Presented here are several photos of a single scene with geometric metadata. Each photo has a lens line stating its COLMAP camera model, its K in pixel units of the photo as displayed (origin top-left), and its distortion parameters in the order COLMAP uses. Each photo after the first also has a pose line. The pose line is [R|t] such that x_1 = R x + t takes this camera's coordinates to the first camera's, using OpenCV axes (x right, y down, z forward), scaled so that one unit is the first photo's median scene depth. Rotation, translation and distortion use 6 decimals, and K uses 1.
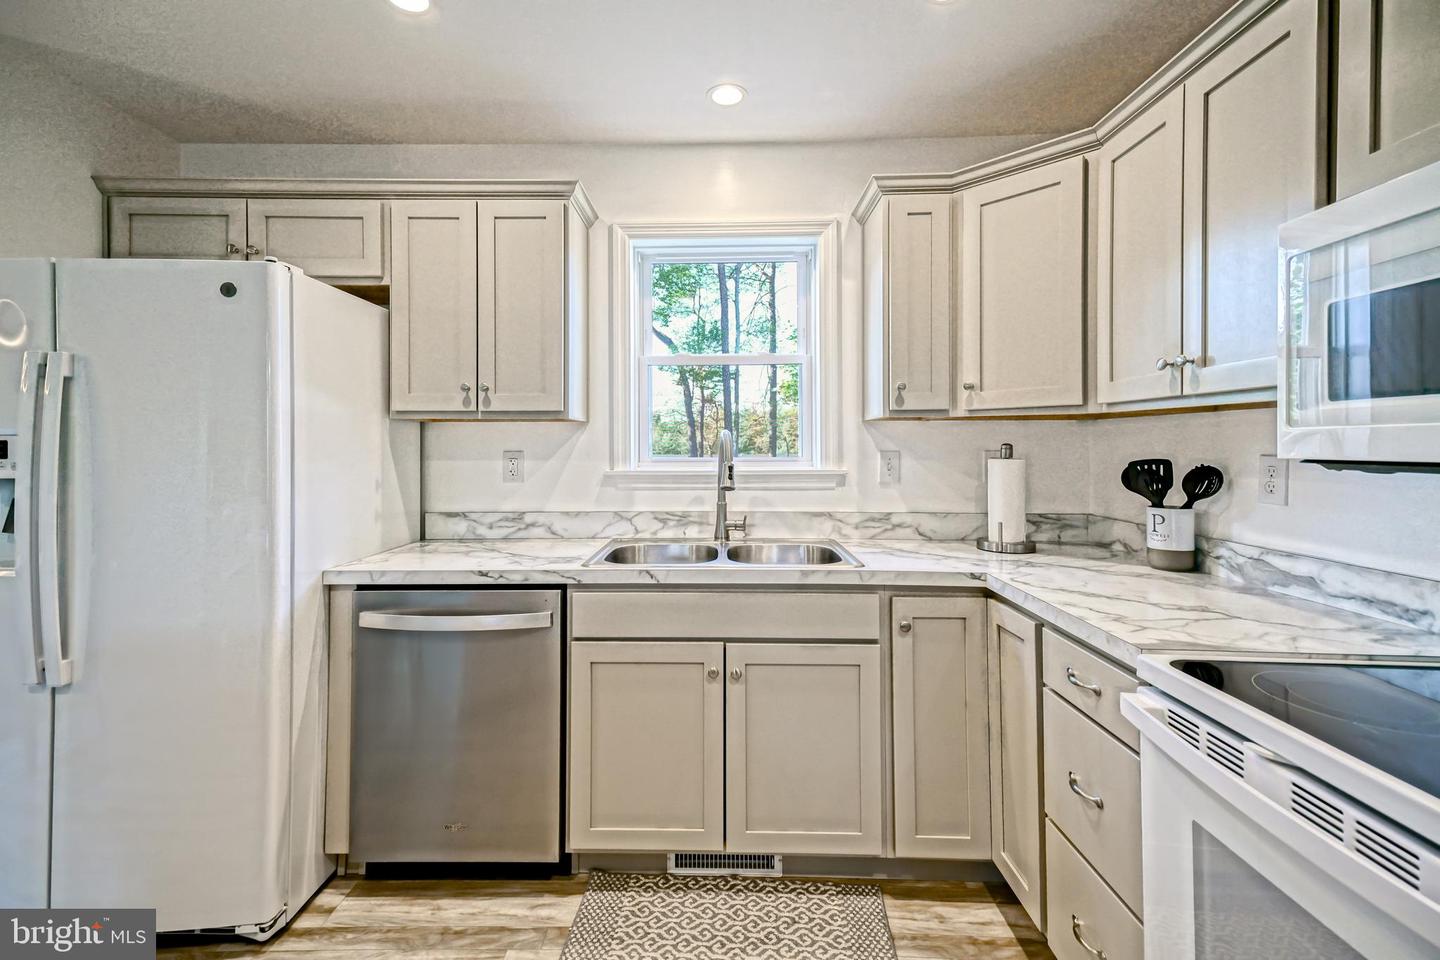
lens RADIAL K [[637.3, 0, 717.9], [0, 637.3, 438.1], [0, 0, 1]] dist [0.044304, -0.001687]
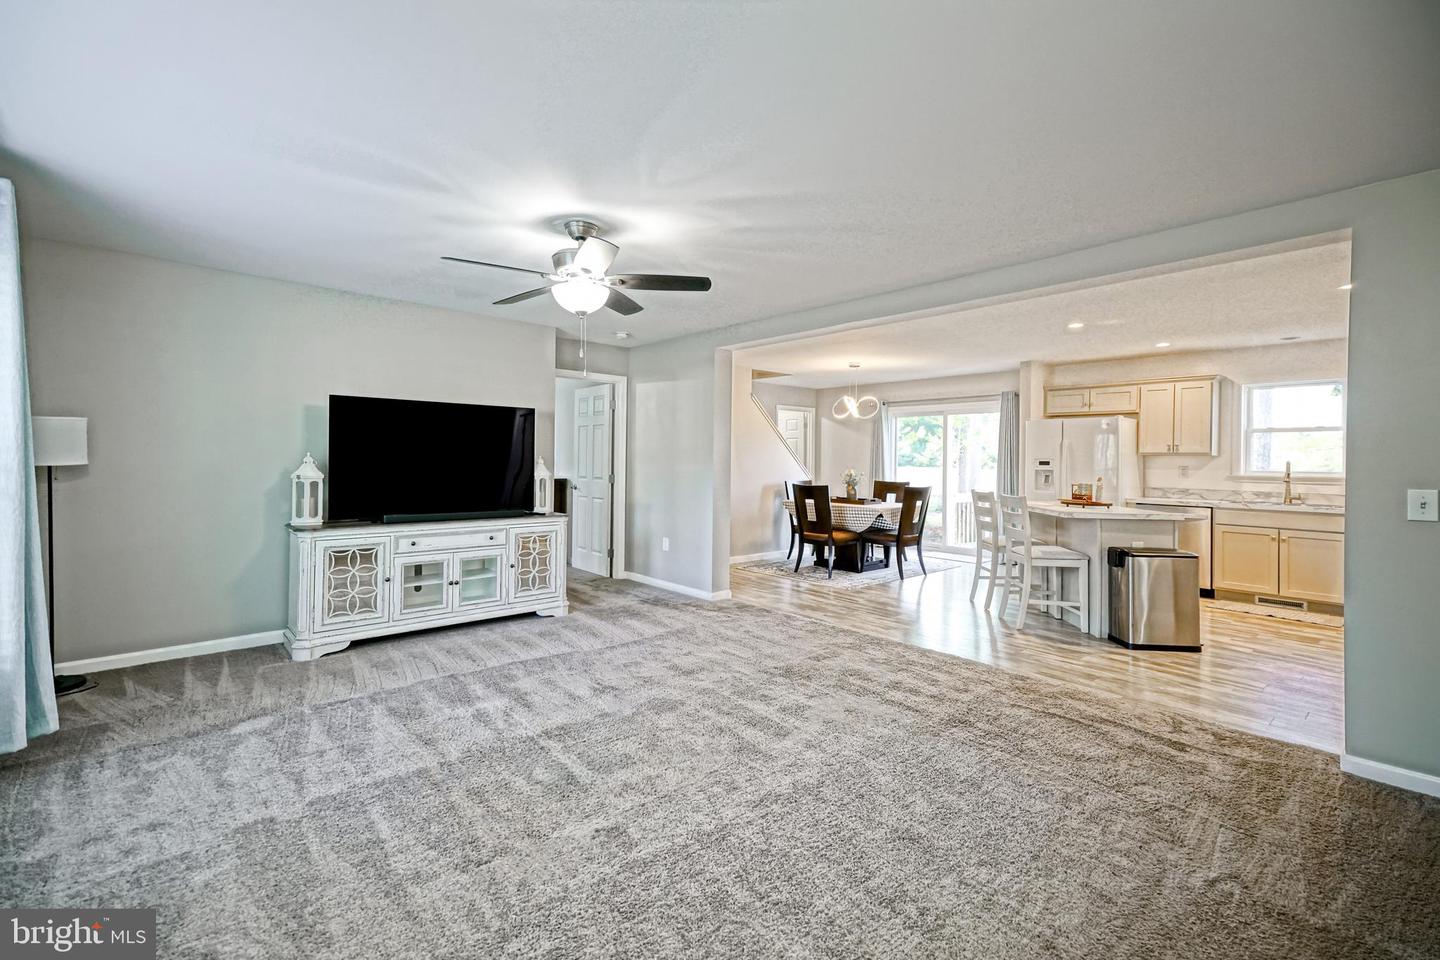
lens RADIAL K [[637.3, 0, 714.1], [0, 637.3, 456.3], [0, 0, 1]] dist [0.044304, -0.001687]
pose [[0.670966, 0.009226, -0.741431, 0.456548], [-0.004969, 0.999956, 0.007945, -0.039894], [0.741472, -0.001647, 0.670982, -2.700324]]
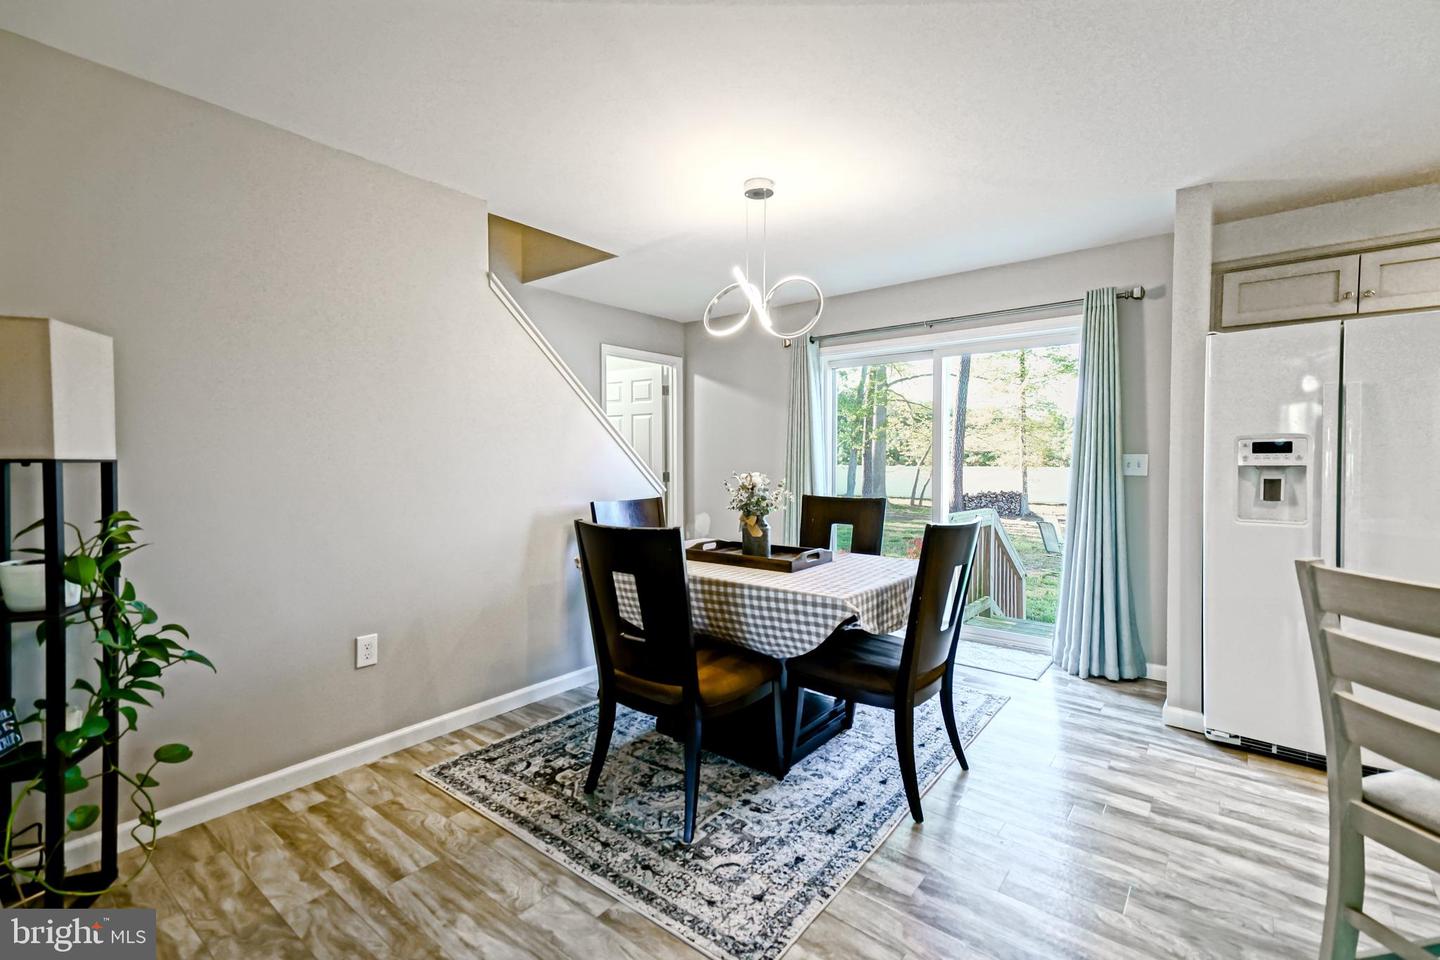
lens RADIAL K [[637.3, 0, 741.5], [0, 637.3, 472.8], [0, 0, 1]] dist [0.044304, -0.001687]
pose [[0.792470, 0.020135, -0.609578, -0.881832], [0.000779, 0.999421, 0.034025, 0.018657], [0.609910, -0.027438, 0.791995, -0.810373]]
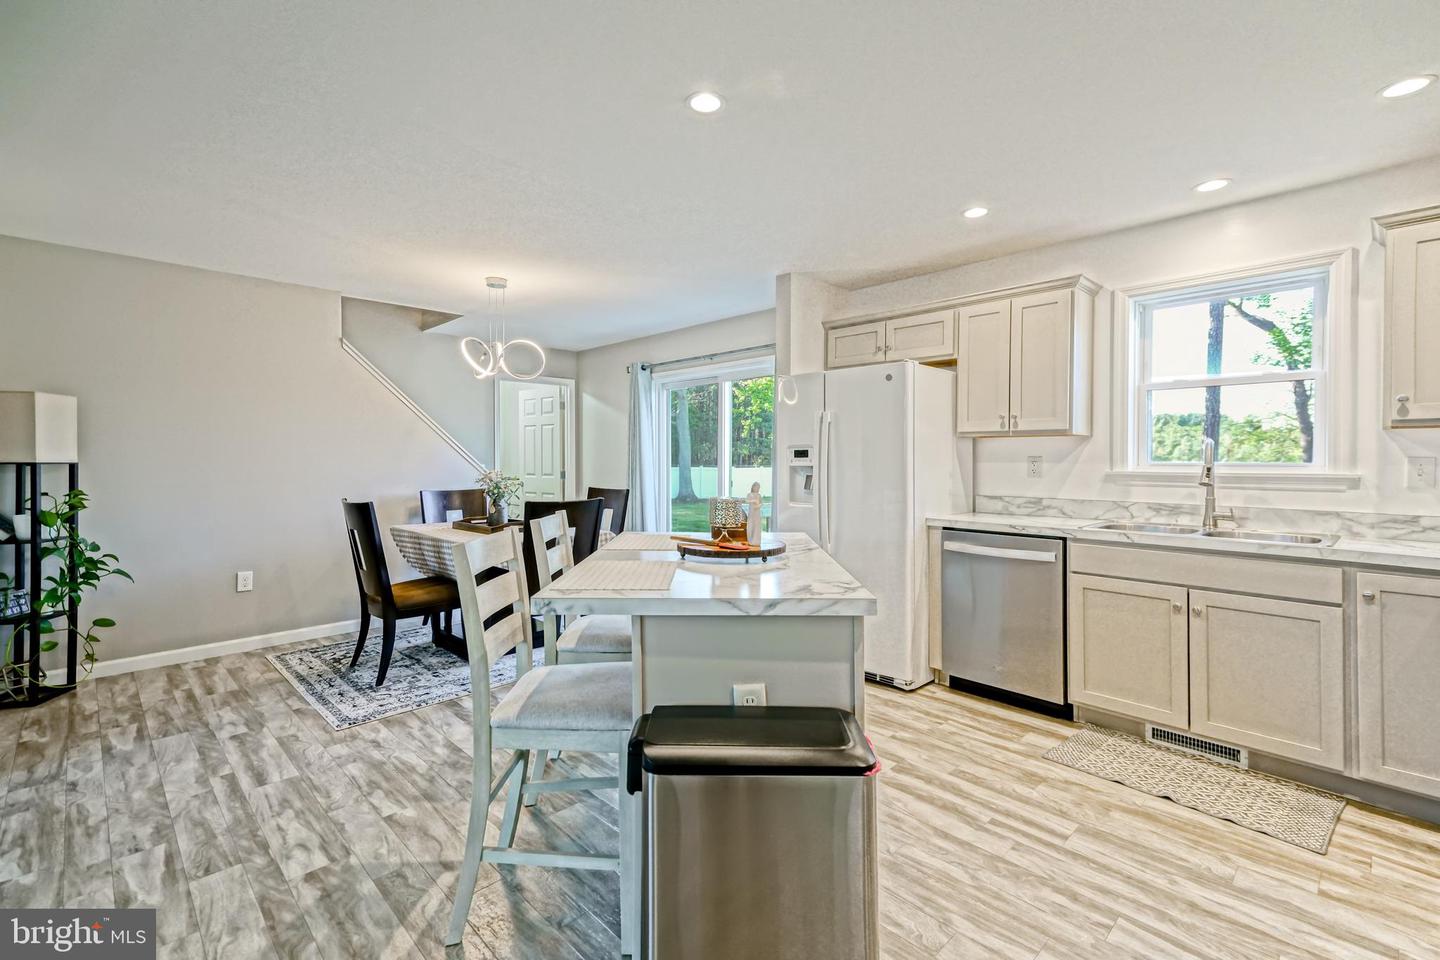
lens RADIAL K [[637.3, 0, 725.5], [0, 637.3, 462.2], [0, 0, 1]] dist [0.044304, -0.001687]
pose [[0.711171, 0.008640, -0.702966, 0.255116], [0.002586, 0.999886, 0.014906, 0.010253], [0.703014, -0.012419, 0.711067, -0.653775]]
